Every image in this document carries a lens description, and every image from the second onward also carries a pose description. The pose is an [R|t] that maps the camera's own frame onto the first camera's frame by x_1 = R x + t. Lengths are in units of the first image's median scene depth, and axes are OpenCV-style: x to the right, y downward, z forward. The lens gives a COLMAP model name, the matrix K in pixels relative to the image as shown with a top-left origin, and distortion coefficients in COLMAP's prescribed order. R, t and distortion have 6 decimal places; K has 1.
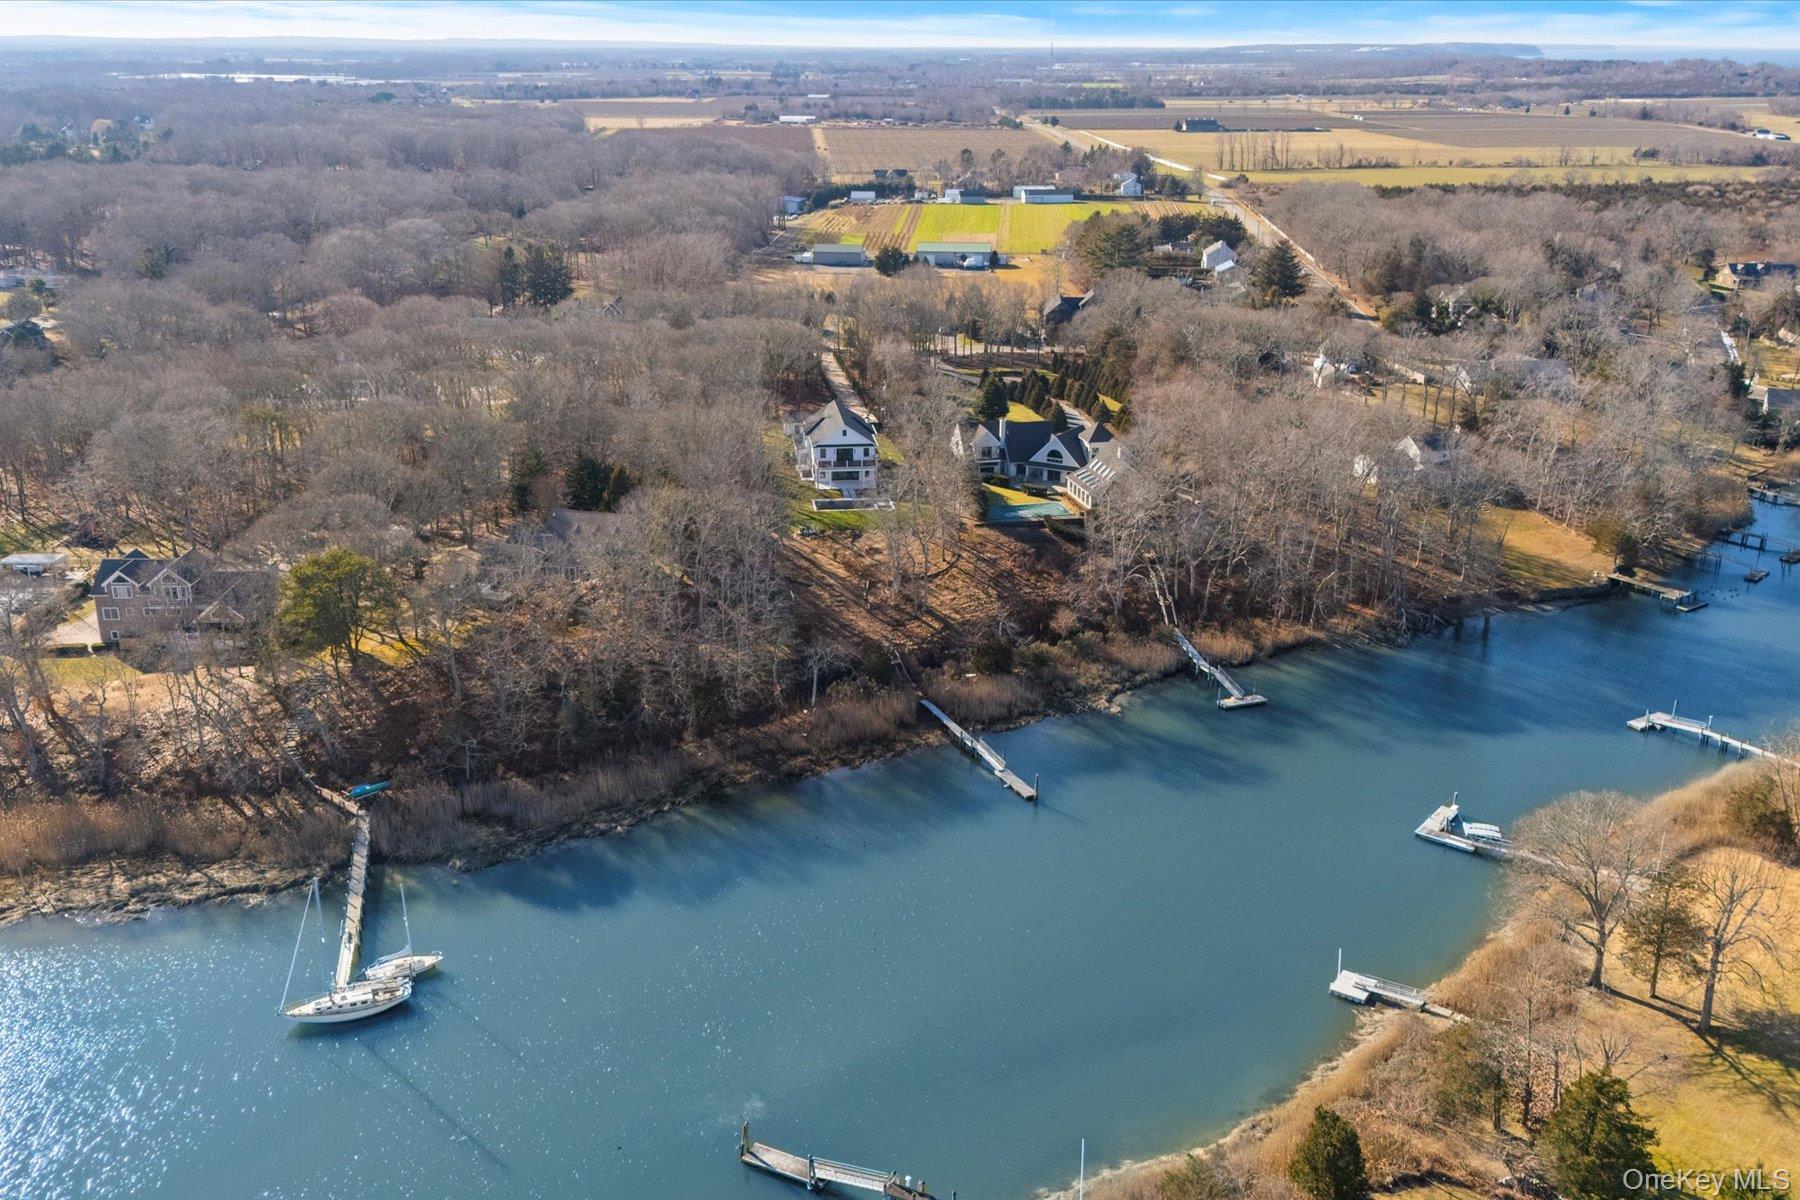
lens RADIAL K [[1623.1, 0, 900.0], [0, 1623.1, 600.0], [0, 0, 1]] dist [0.020089, 0.000912]
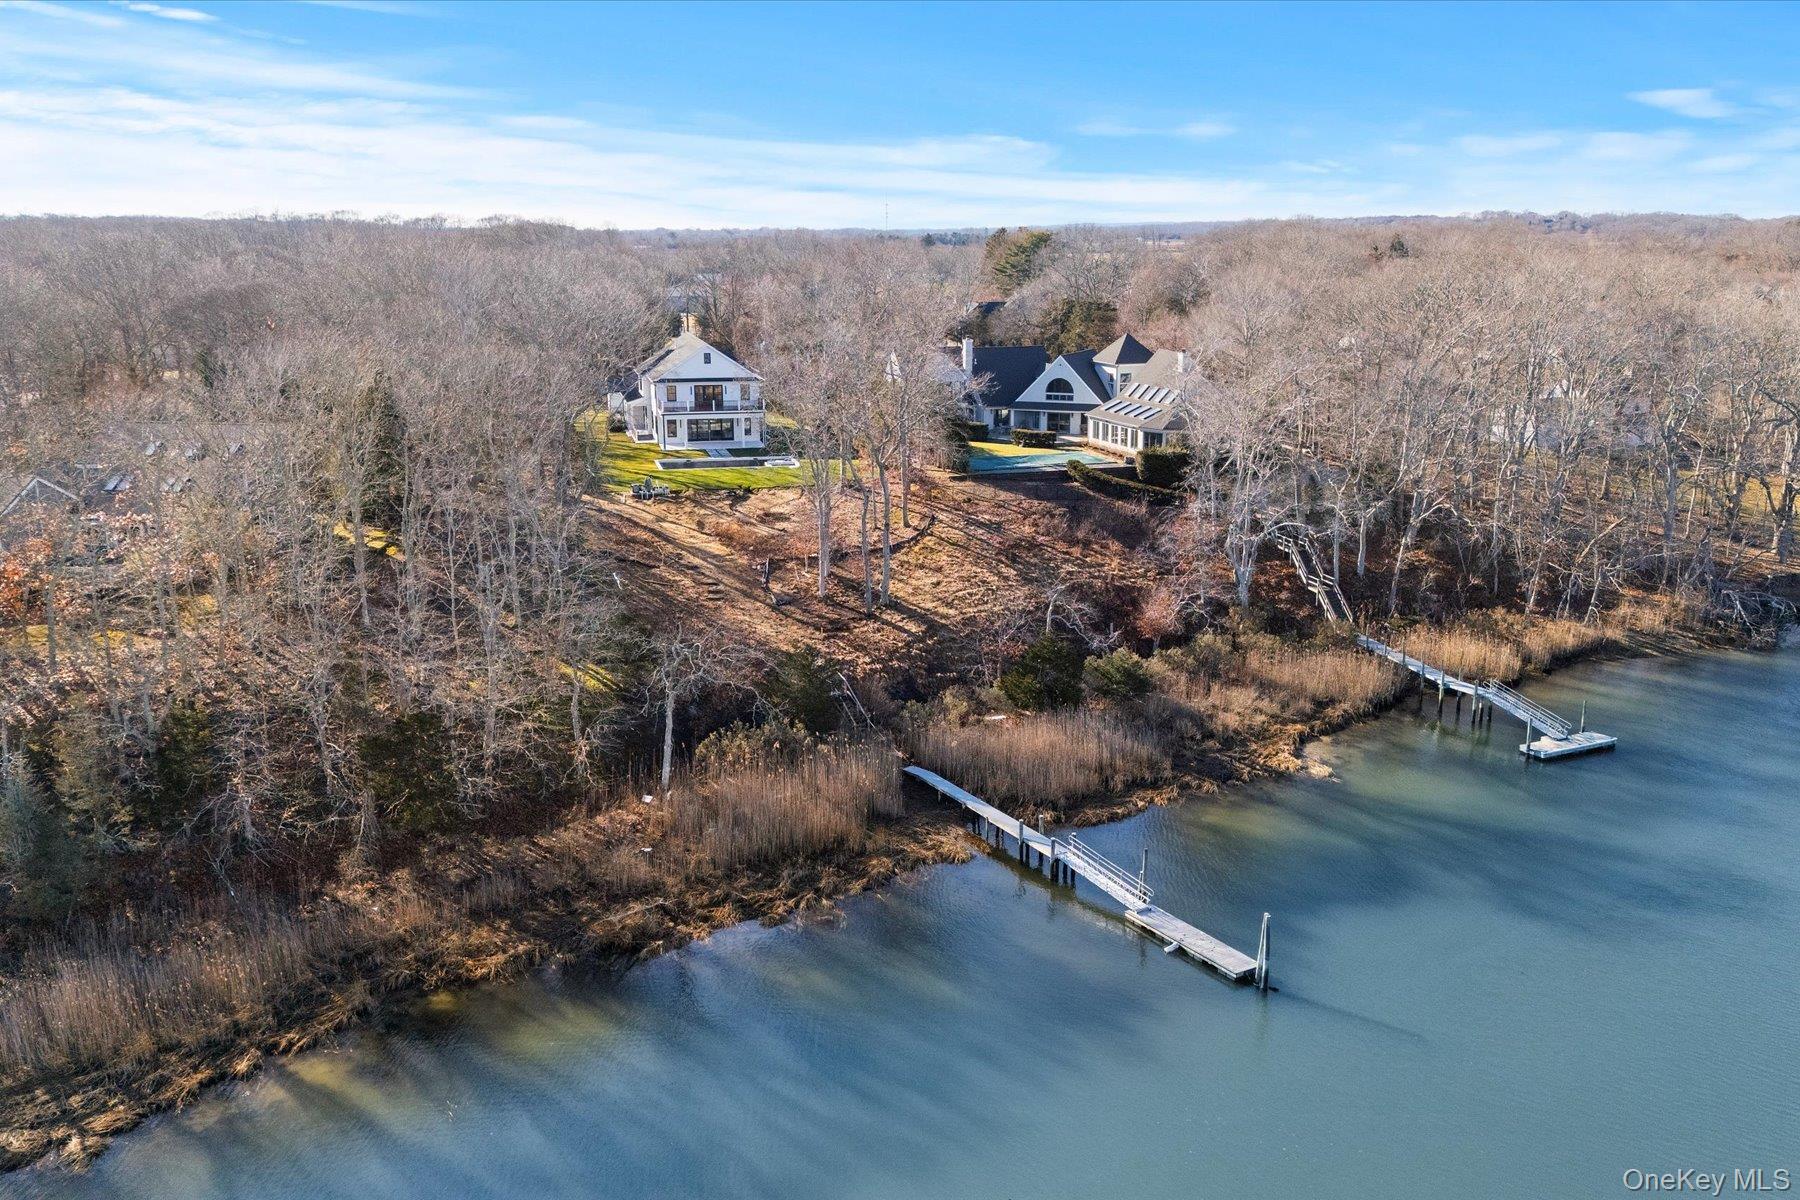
lens RADIAL K [[1623.1, 0, 900.0], [0, 1623.1, 600.0], [0, 0, 1]] dist [0.020089, 0.000912]
pose [[0.995134, -0.033399, 0.092697, -0.028061], [0.042464, 0.994318, -0.097610, 0.057597], [-0.088910, 0.101071, 0.990898, 0.527840]]
